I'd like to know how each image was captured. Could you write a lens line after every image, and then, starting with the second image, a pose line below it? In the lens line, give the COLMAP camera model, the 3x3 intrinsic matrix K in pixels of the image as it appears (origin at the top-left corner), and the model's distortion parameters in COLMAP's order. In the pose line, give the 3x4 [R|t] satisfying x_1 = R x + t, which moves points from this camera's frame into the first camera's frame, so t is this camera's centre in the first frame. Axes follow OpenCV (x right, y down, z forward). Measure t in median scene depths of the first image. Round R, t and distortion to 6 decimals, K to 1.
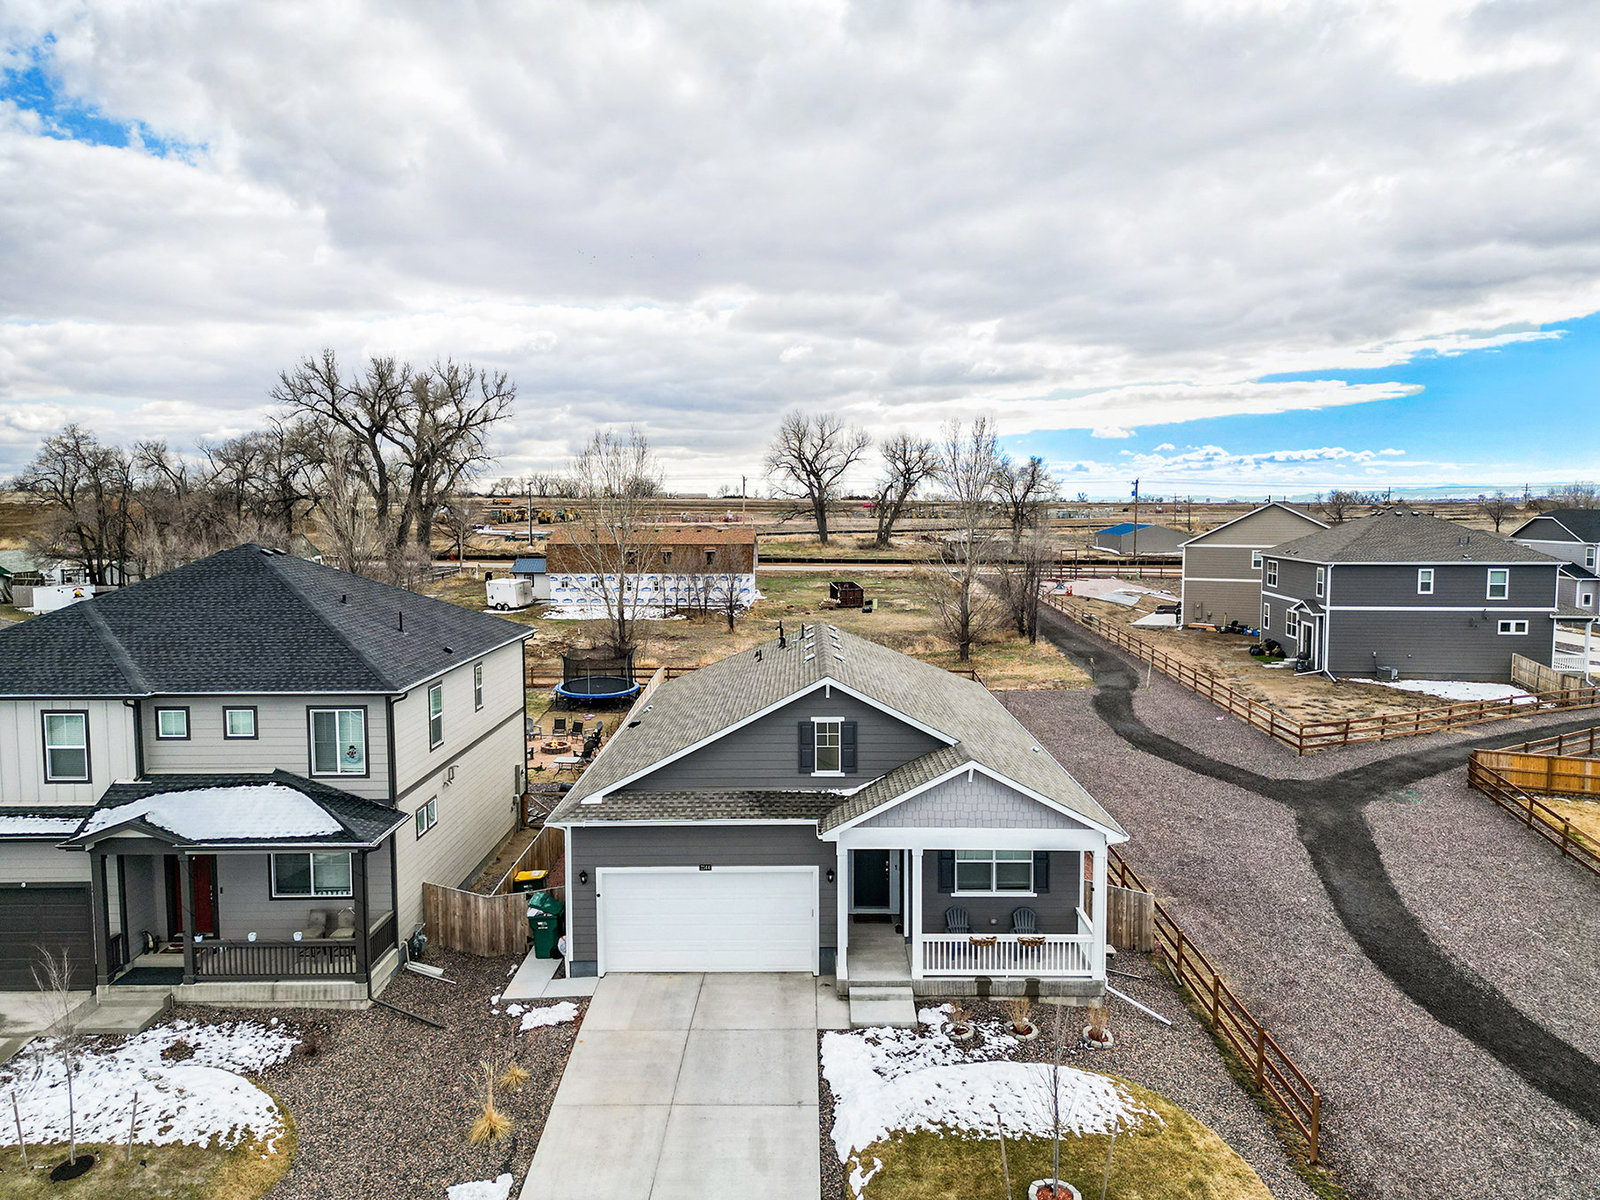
lens RADIAL K [[1121.0, 0, 800.0], [0, 1121.0, 600.0], [0, 0, 1]] dist [0.077815, -0.062826]
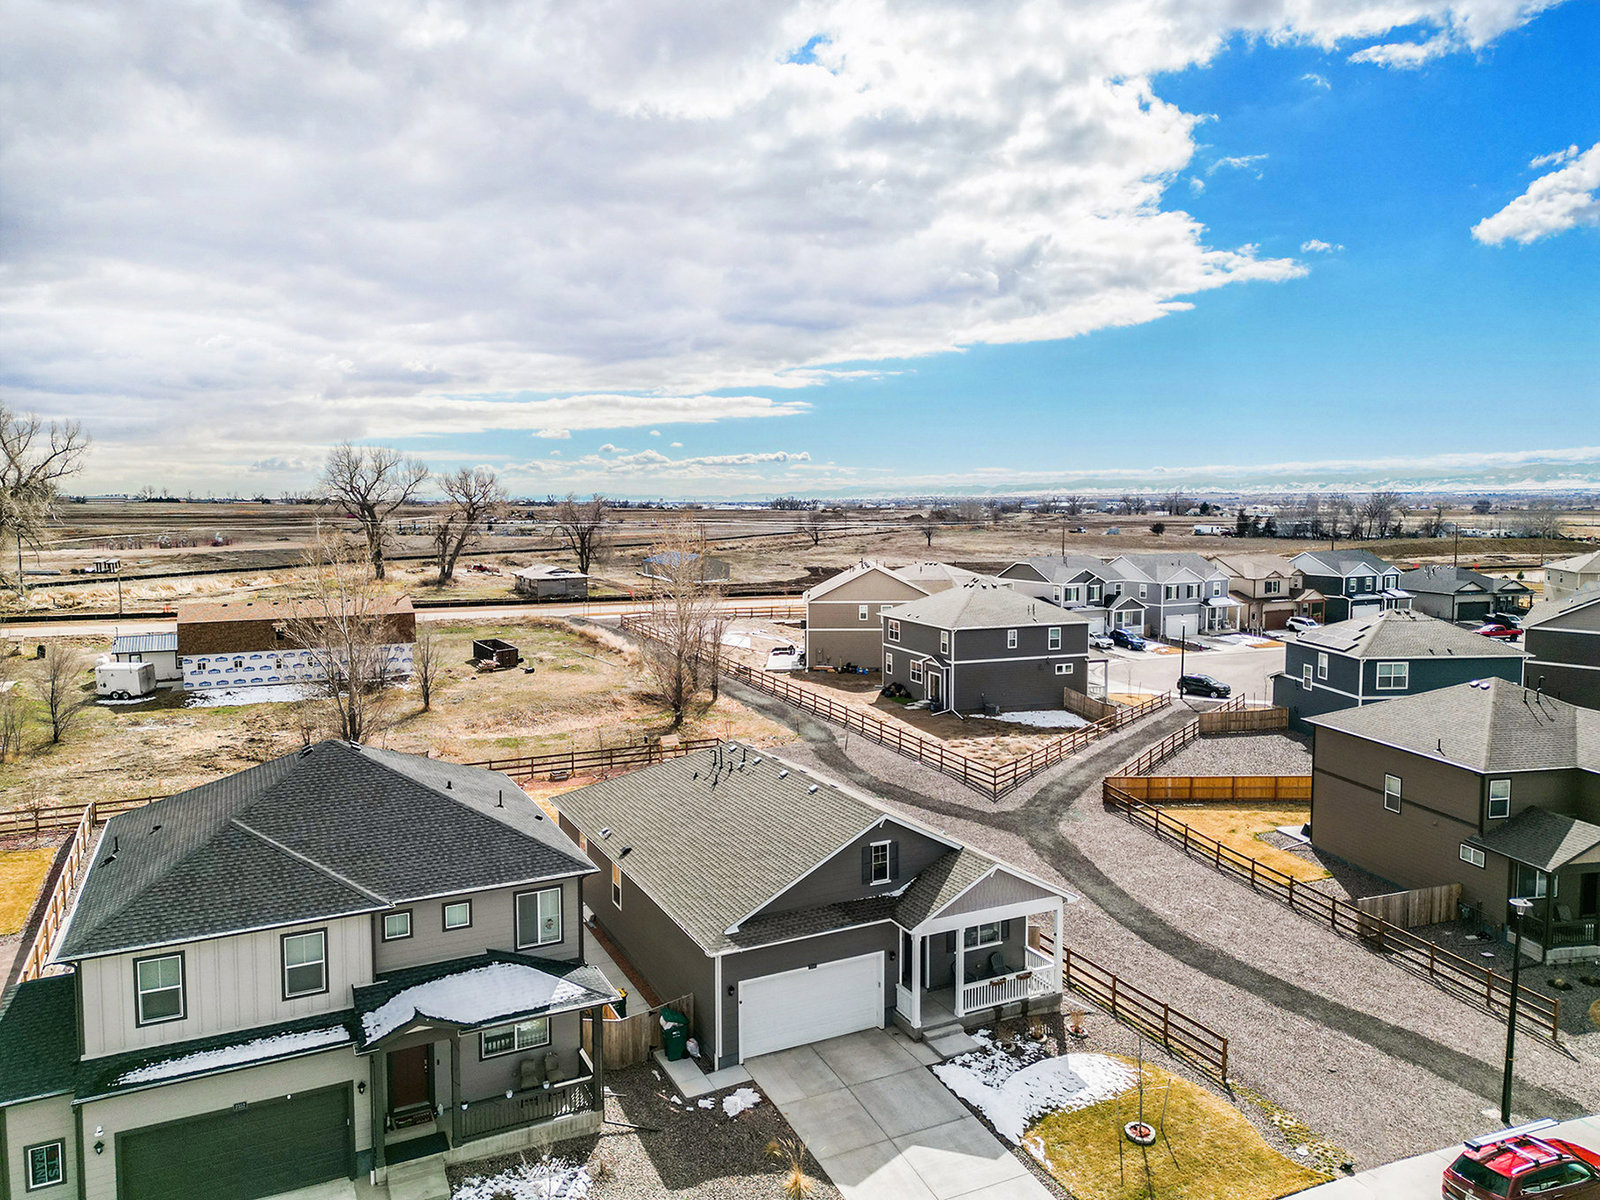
lens RADIAL K [[1121.0, 0, 800.0], [0, 1121.0, 600.0], [0, 0, 1]] dist [0.077815, -0.062826]
pose [[0.893745, -0.039686, 0.446816, -0.685307], [0.039280, 0.999176, 0.010176, -0.216014], [-0.446852, 0.008456, 0.894568, -0.209905]]
